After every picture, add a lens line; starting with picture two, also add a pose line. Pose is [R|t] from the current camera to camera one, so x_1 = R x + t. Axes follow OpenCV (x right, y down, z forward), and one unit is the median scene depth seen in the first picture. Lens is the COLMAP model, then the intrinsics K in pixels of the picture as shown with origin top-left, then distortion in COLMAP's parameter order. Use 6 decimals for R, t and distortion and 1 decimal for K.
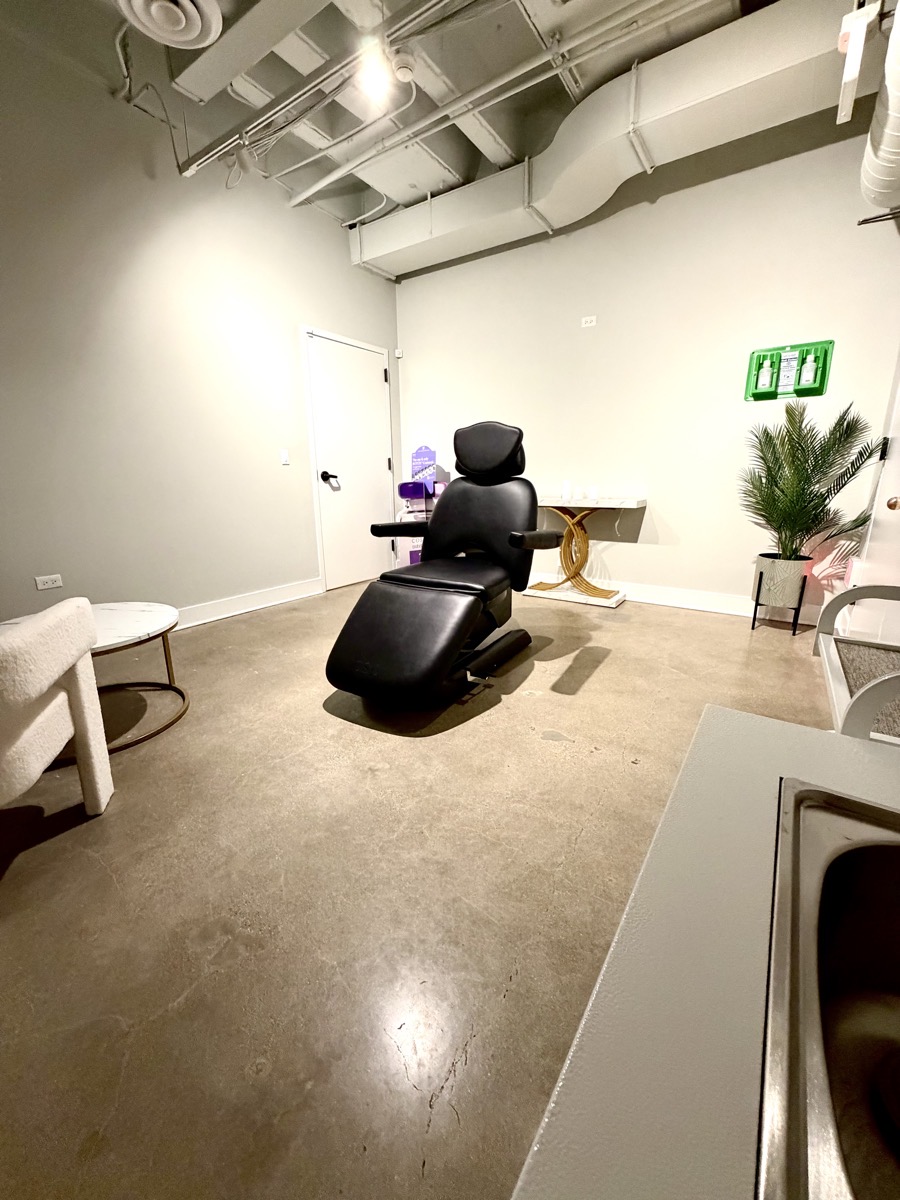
lens RADIAL K [[478.0, 0, 450.0], [0, 478.0, 600.0], [0, 0, 1]] dist [-0.000883, 0.000362]
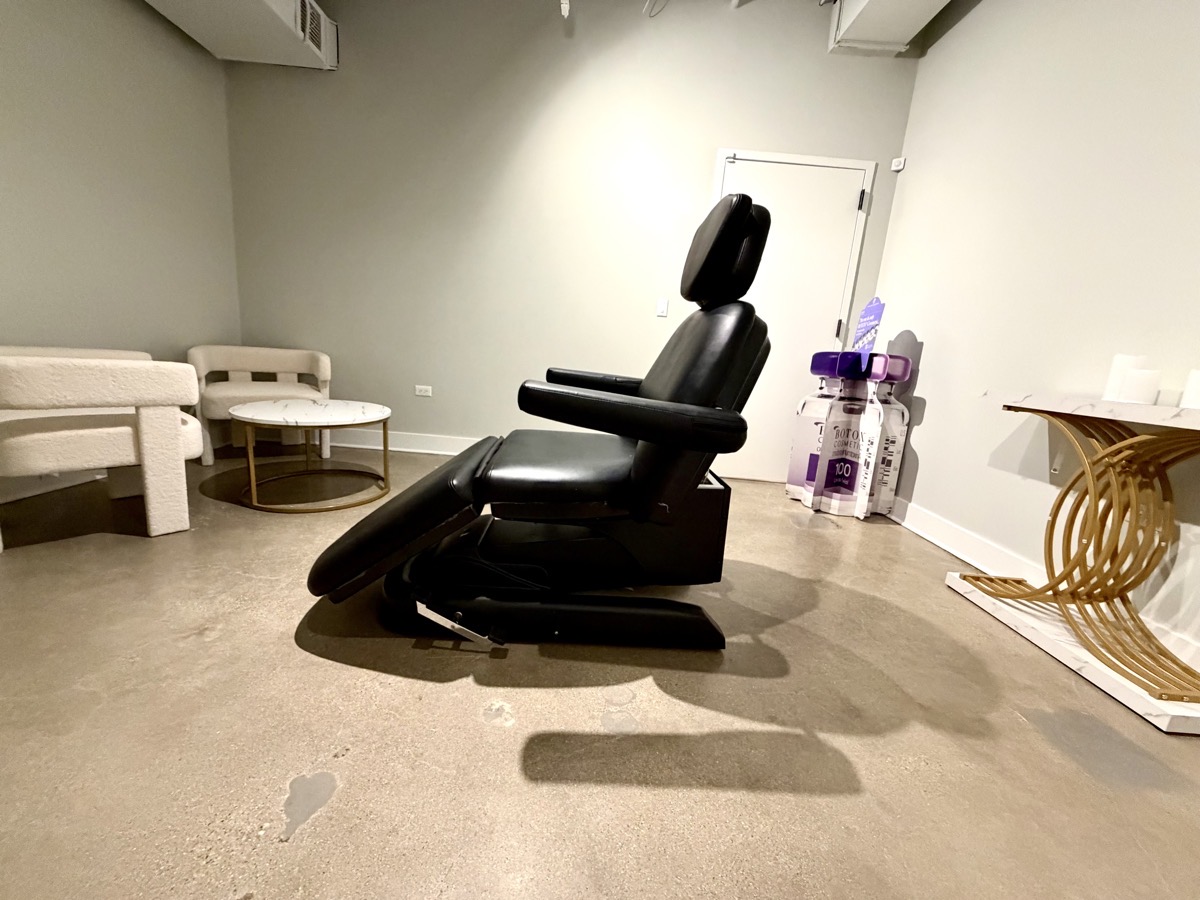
lens RADIAL K [[478.0, 0, 593.3], [0, 478.0, 451.0], [0, 0, 1]] dist [-0.000883, 0.000362]
pose [[0.556581, 0.222314, -0.800496, 0.427239], [-0.297833, 0.952881, 0.057552, -0.085041], [0.775573, 0.206382, 0.596568, 0.573498]]
